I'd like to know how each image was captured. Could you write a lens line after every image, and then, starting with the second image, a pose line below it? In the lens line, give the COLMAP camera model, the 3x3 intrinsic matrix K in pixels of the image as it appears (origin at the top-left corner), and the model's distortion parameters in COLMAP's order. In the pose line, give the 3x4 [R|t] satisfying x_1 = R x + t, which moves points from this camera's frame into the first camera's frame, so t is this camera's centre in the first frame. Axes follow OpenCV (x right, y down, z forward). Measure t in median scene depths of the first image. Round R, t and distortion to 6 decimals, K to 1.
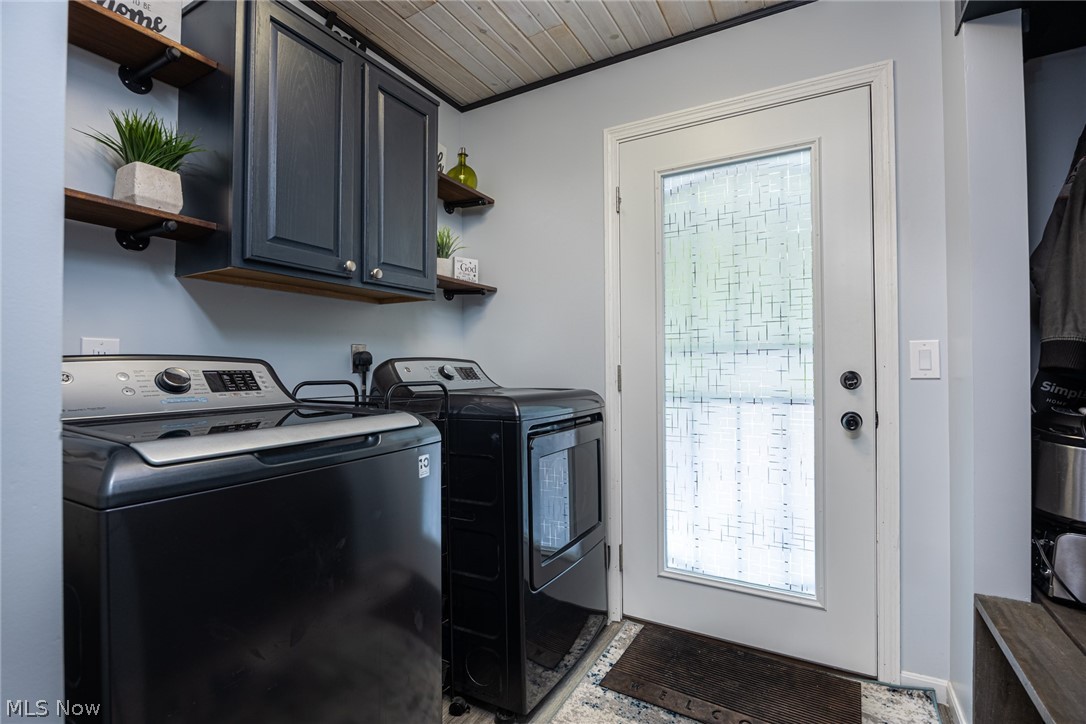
lens RADIAL K [[505.2, 0, 545.8], [0, 505.2, 361.9], [0, 0, 1]] dist [-0.010596, -0.001285]
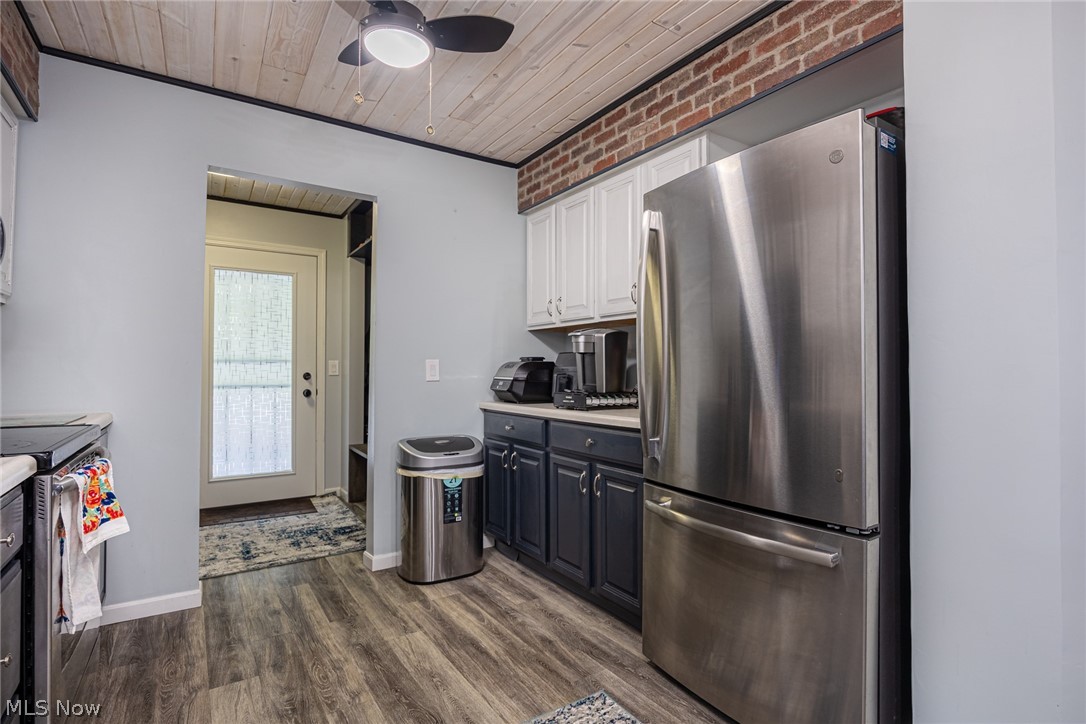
lens RADIAL K [[505.2, 0, 552.7], [0, 505.2, 366.8], [0, 0, 1]] dist [-0.010596, -0.001285]
pose [[0.443917, 0.011389, 0.895995, -1.003449], [-0.013327, 0.999893, -0.006107, -0.009558], [-0.895969, -0.009230, 0.444021, -1.093454]]
